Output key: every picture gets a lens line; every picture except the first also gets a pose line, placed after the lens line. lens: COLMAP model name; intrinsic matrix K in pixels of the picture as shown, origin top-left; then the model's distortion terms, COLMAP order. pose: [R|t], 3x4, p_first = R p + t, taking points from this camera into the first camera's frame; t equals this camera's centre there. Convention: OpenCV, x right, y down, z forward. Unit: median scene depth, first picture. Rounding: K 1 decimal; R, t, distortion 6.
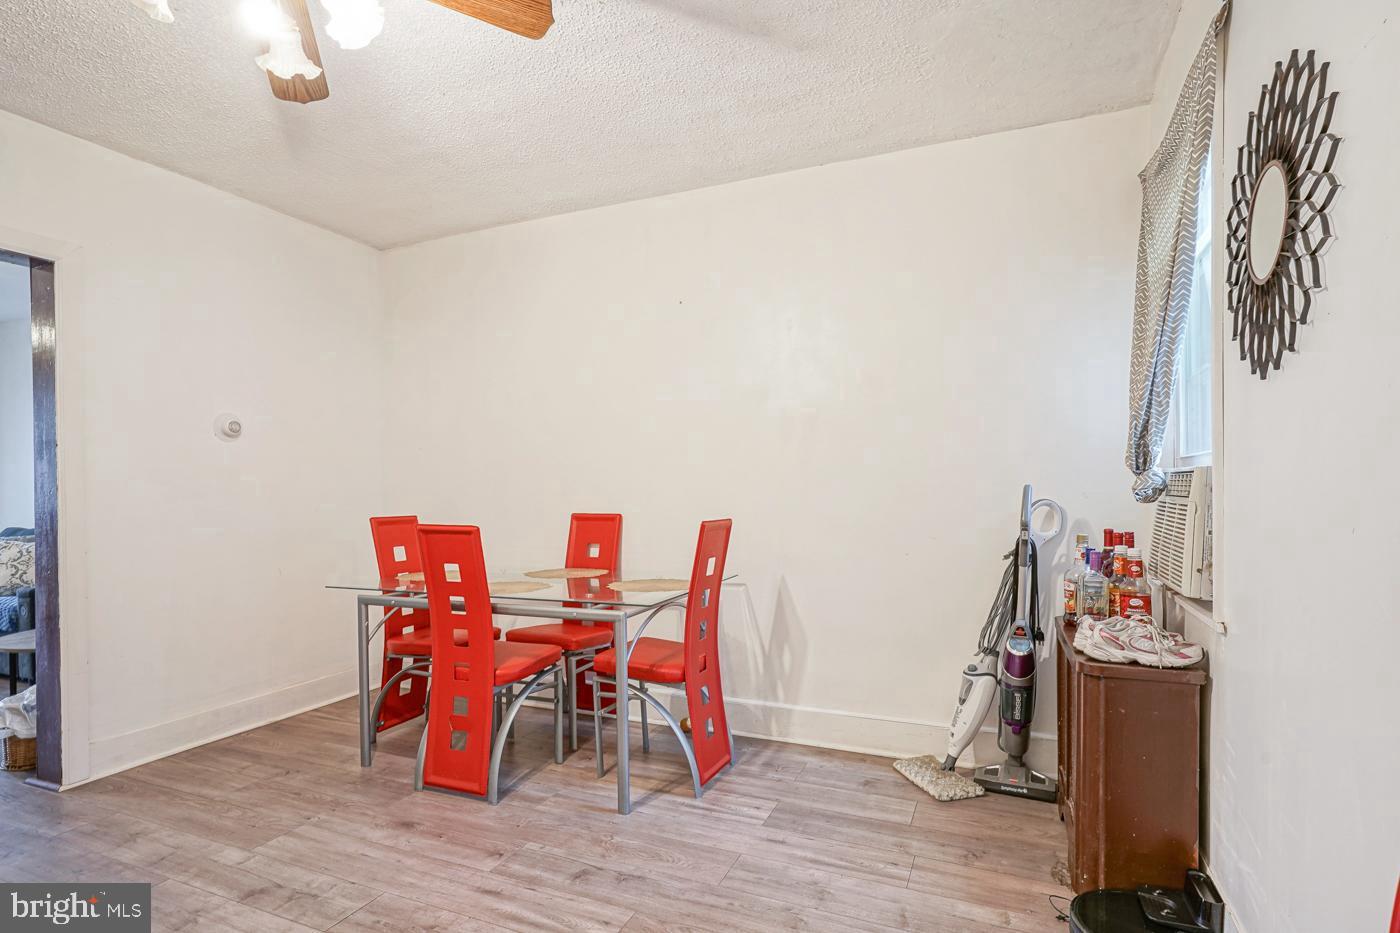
lens RADIAL K [[705.4, 0, 724.3], [0, 705.4, 494.4], [0, 0, 1]] dist [-0.001953, 0.001191]
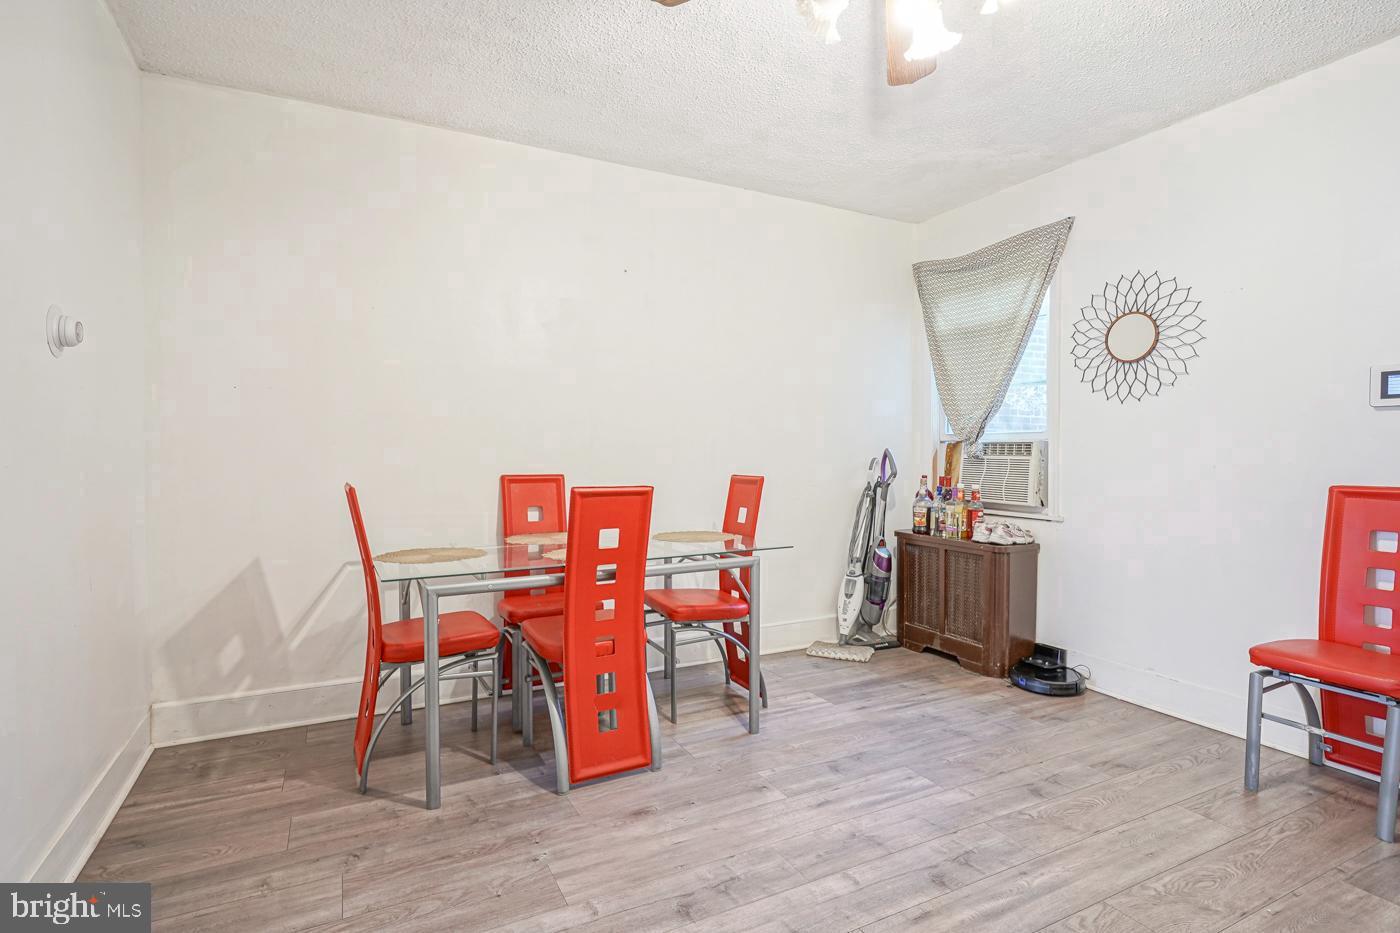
lens RADIAL K [[679.5, 0, 695.7], [0, 679.5, 460.5], [0, 0, 1]] dist [-0.002249, 0.000737]
pose [[0.646116, -0.003372, 0.763232, -0.958334], [-0.000821, 0.999987, 0.005113, 0.004616], [-0.763239, -0.003931, 0.646105, 0.333690]]
